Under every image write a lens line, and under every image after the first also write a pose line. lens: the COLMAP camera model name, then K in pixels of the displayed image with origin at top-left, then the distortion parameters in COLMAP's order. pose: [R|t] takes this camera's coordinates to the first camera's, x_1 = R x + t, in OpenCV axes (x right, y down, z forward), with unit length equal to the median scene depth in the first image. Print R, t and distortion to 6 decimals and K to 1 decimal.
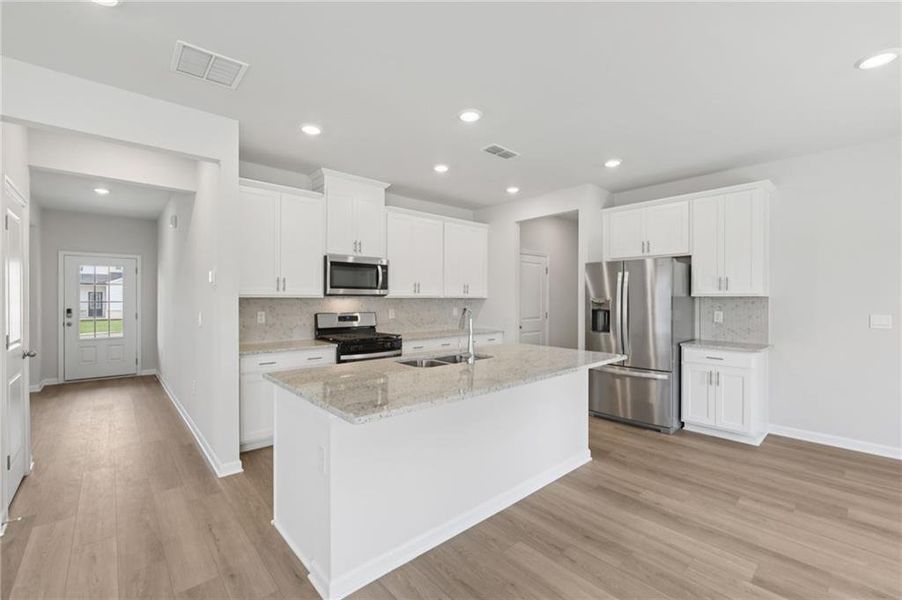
lens RADIAL K [[390.7, 0, 446.5], [0, 390.7, 293.1], [0, 0, 1]] dist [-0.010824, -0.000087]
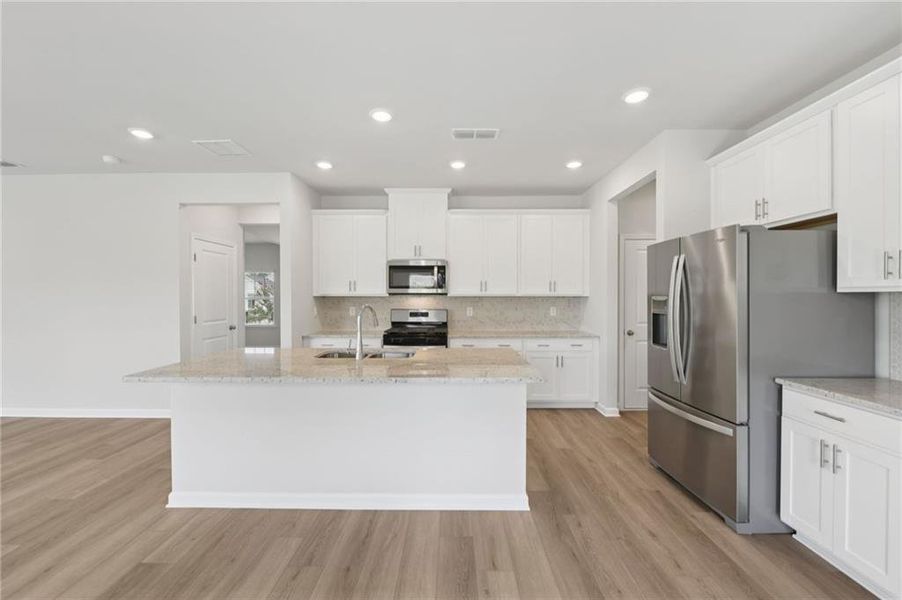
lens RADIAL K [[363.6, 0, 442.5], [0, 363.6, 292.9], [0, 0, 1]] dist [-0.011234, -0.000006]
pose [[0.735125, -0.008149, -0.677883, 0.568309], [0.009896, 0.999950, -0.001289, 0.004581], [0.677860, -0.005761, 0.735169, 0.292104]]
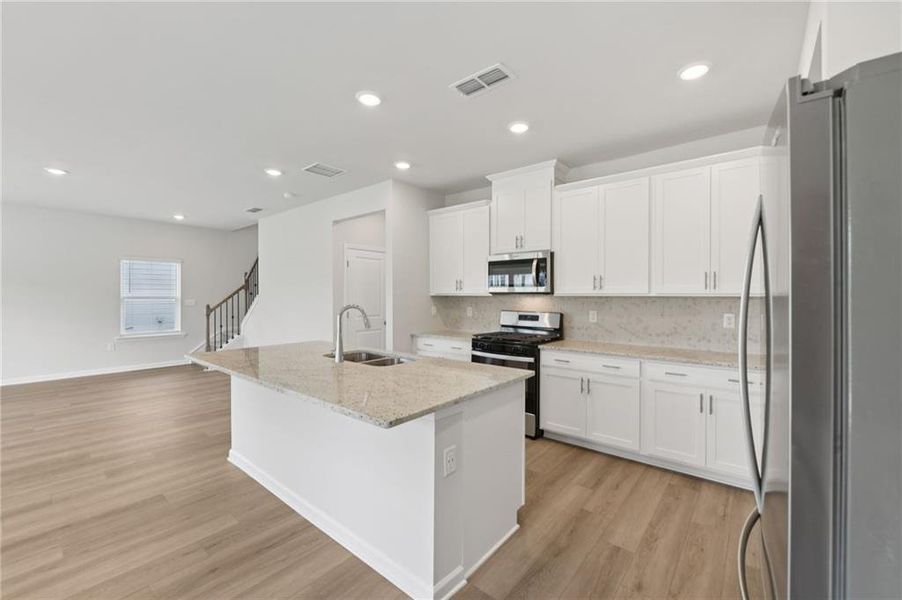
lens RADIAL K [[363.6, 0, 456.2], [0, 363.6, 293.8], [0, 0, 1]] dist [-0.011234, -0.000006]
pose [[0.157421, -0.006666, -0.987509, 0.660031], [0.011605, 0.999921, -0.004899, 0.009522], [0.987463, -0.010689, 0.157486, 0.749781]]
